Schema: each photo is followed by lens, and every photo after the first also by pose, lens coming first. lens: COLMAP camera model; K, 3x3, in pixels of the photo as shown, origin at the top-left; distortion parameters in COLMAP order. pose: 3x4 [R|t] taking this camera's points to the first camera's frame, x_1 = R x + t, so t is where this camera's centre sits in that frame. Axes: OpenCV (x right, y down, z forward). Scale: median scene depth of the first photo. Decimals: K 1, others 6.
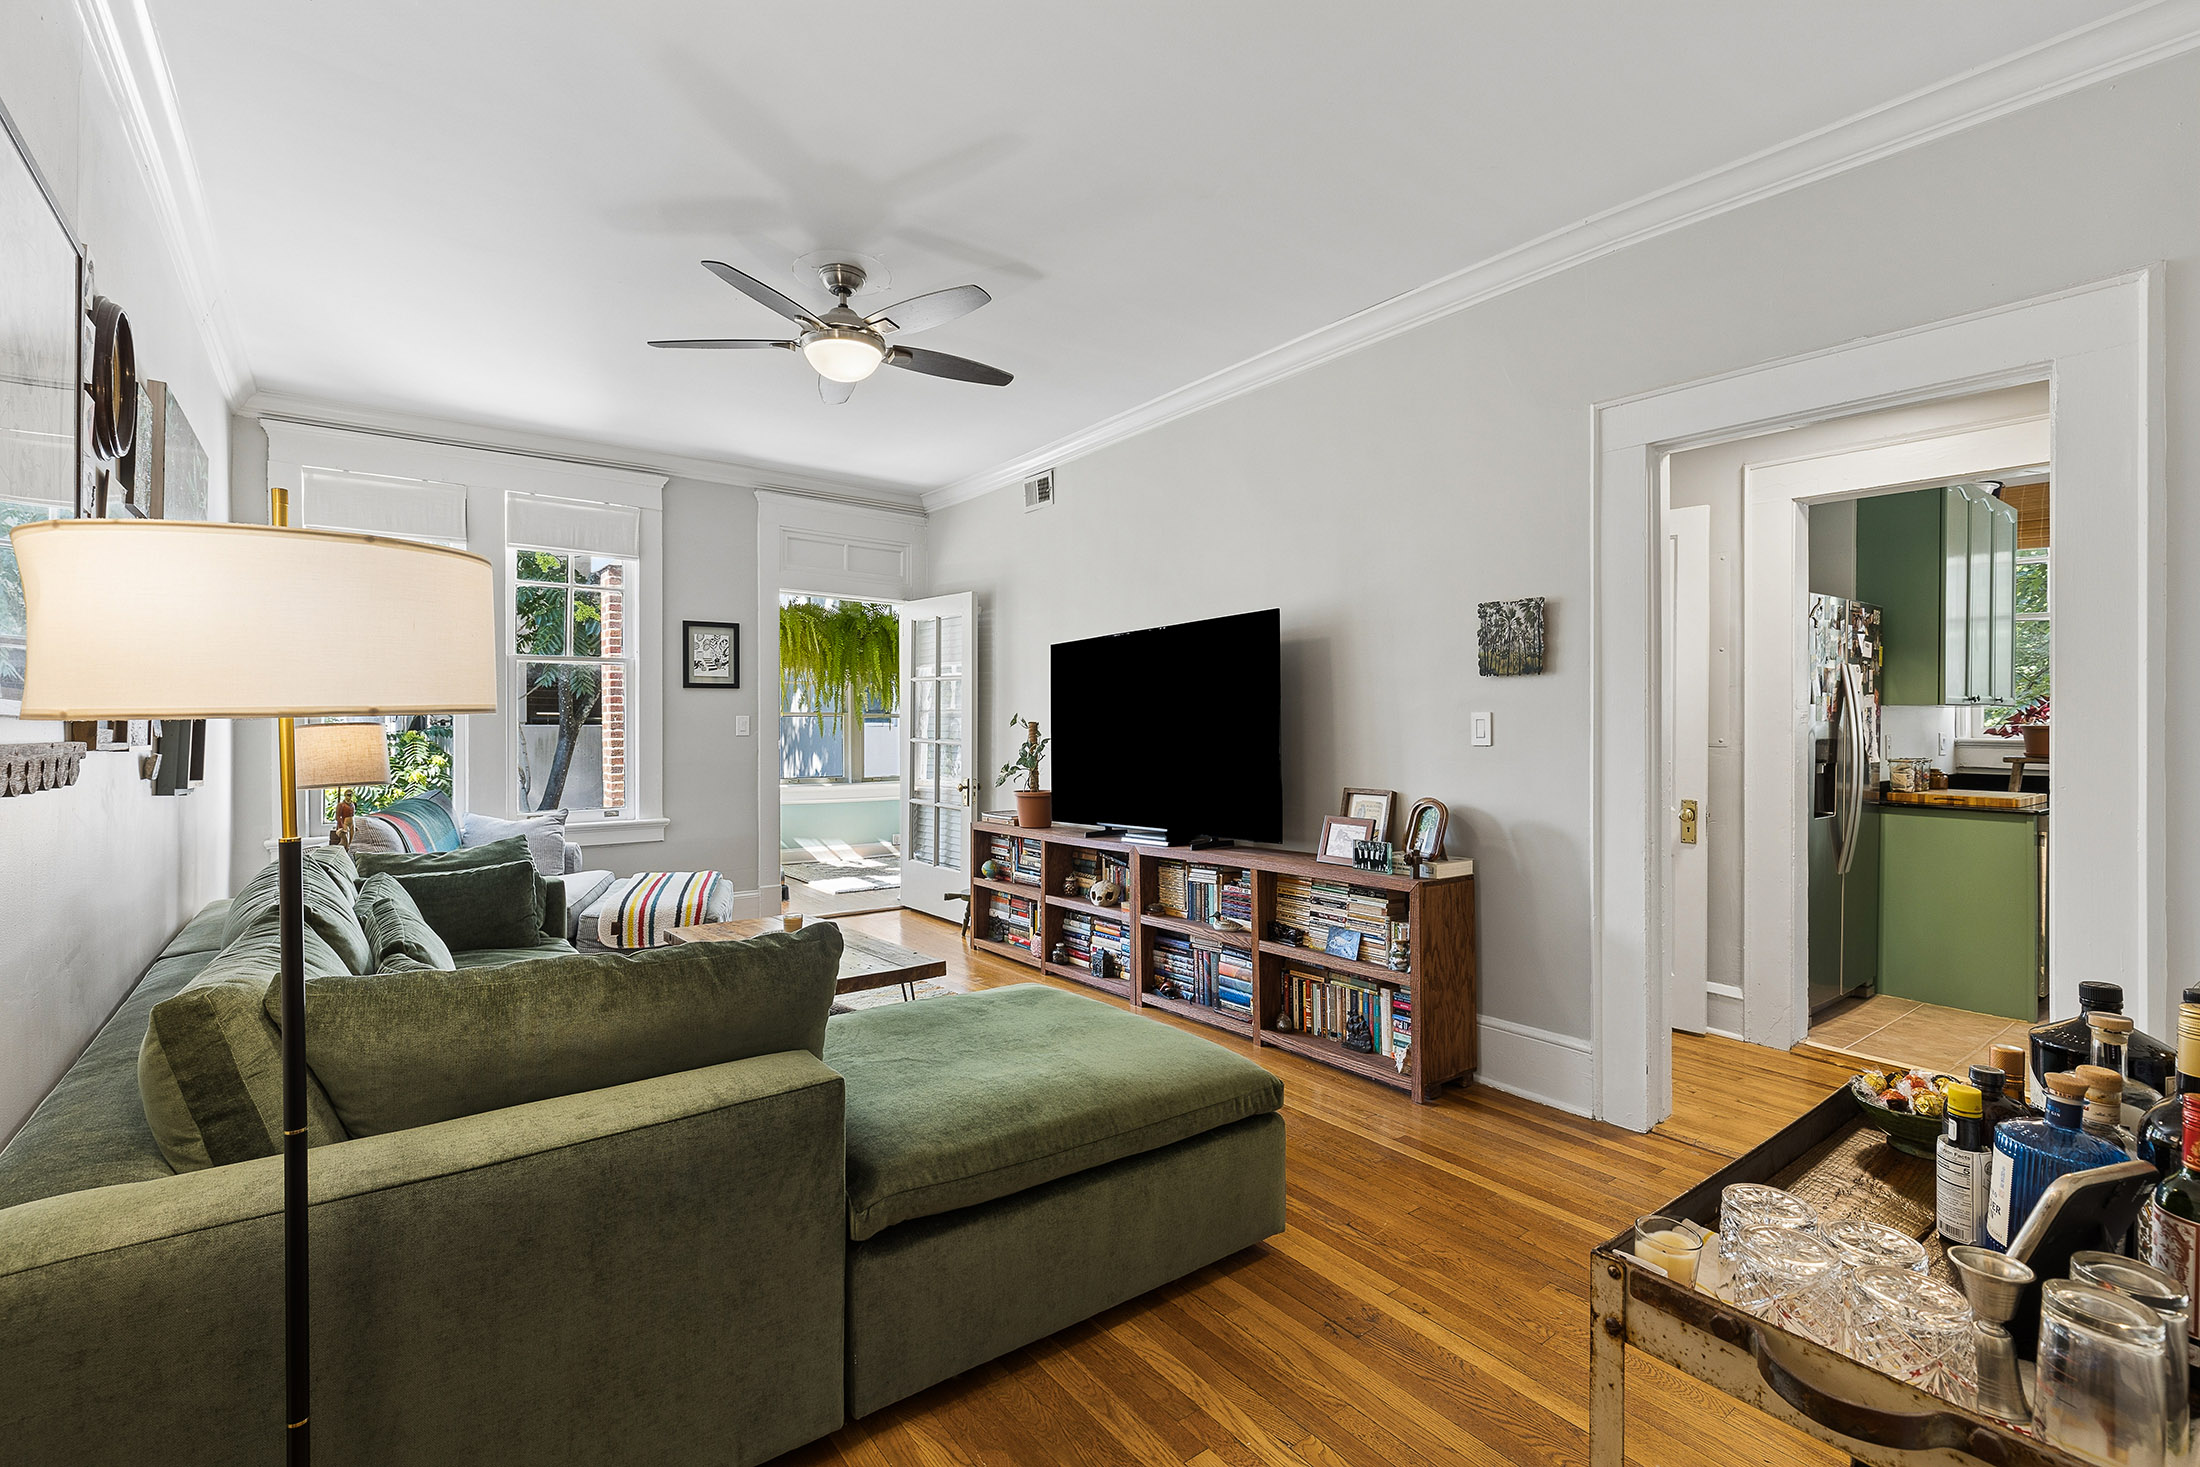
lens RADIAL K [[982.8, 0, 1100.3], [0, 982.8, 722.8], [0, 0, 1]] dist [0.004047, -0.000779]
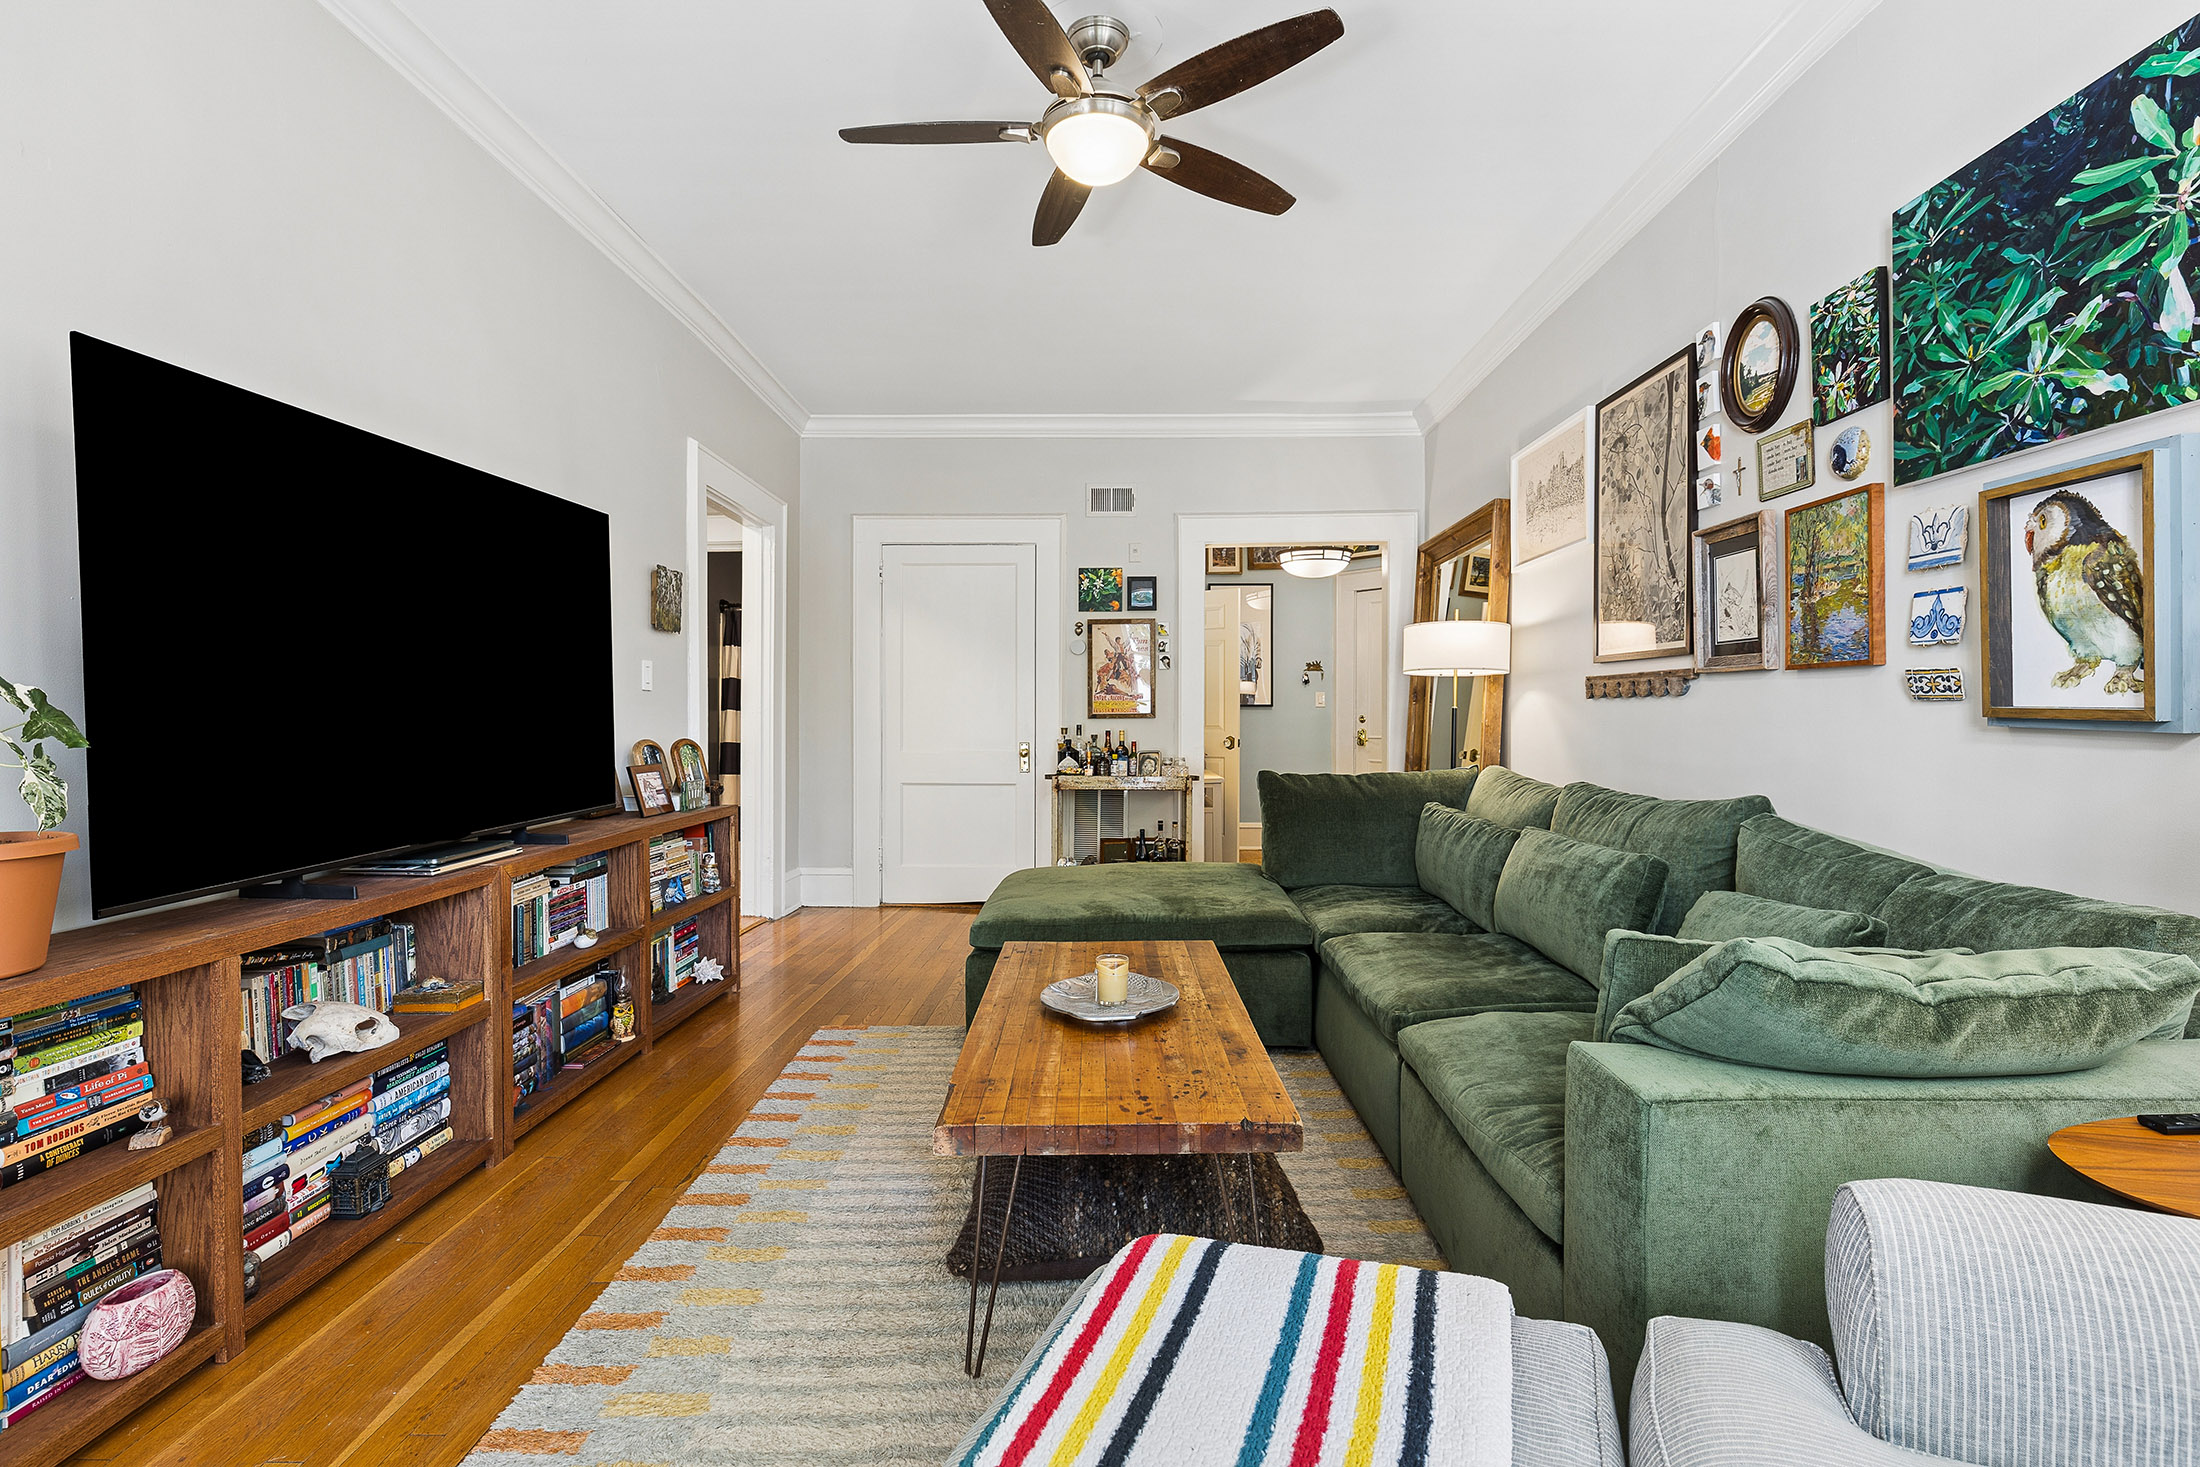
lens RADIAL K [[1018.9, 0, 1102.7], [0, 1018.9, 727.4], [0, 0, 1]] dist [-0.004600, 0.000146]
pose [[-0.784129, -0.003844, 0.620586, -0.487570], [-0.000679, 0.999986, 0.005337, 0.038878], [-0.620598, 0.003763, -0.784120, 1.051007]]
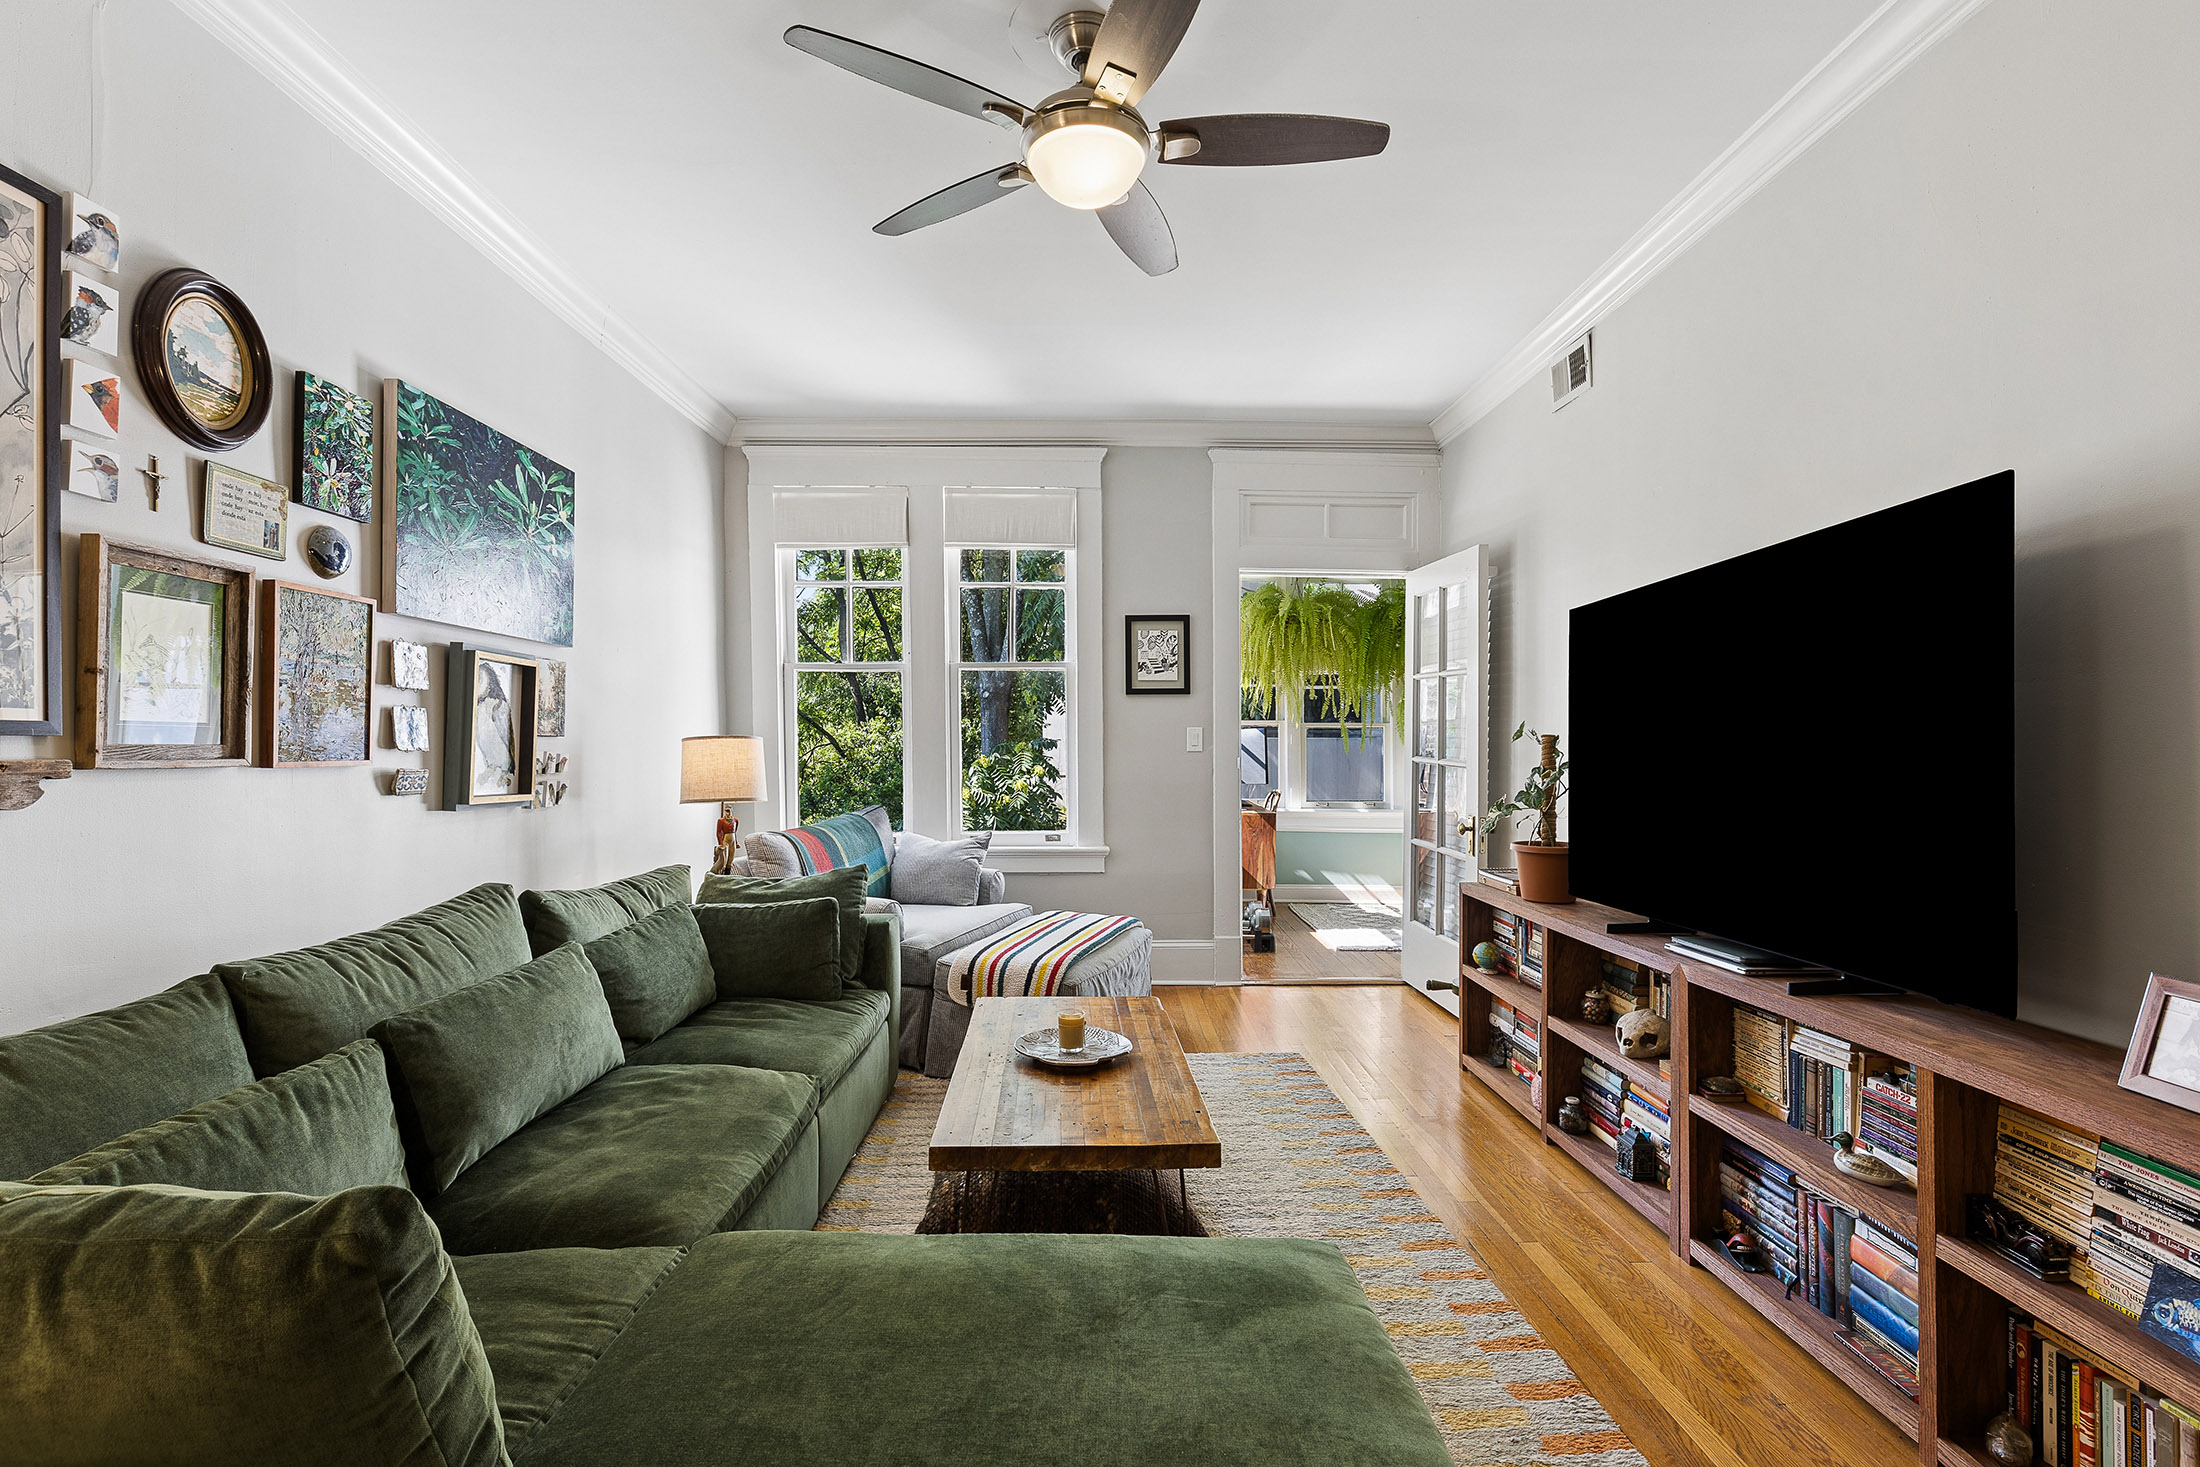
lens RADIAL K [[1029.9, 0, 1100.7], [0, 1029.9, 748.1], [0, 0, 1]] dist [-0.003071, 0.000159]
pose [[0.806396, 0.007635, -0.591326, 0.095293], [0.000124, 0.999914, 0.013080, -0.001077], [0.591375, -0.010621, 0.806326, 0.302738]]
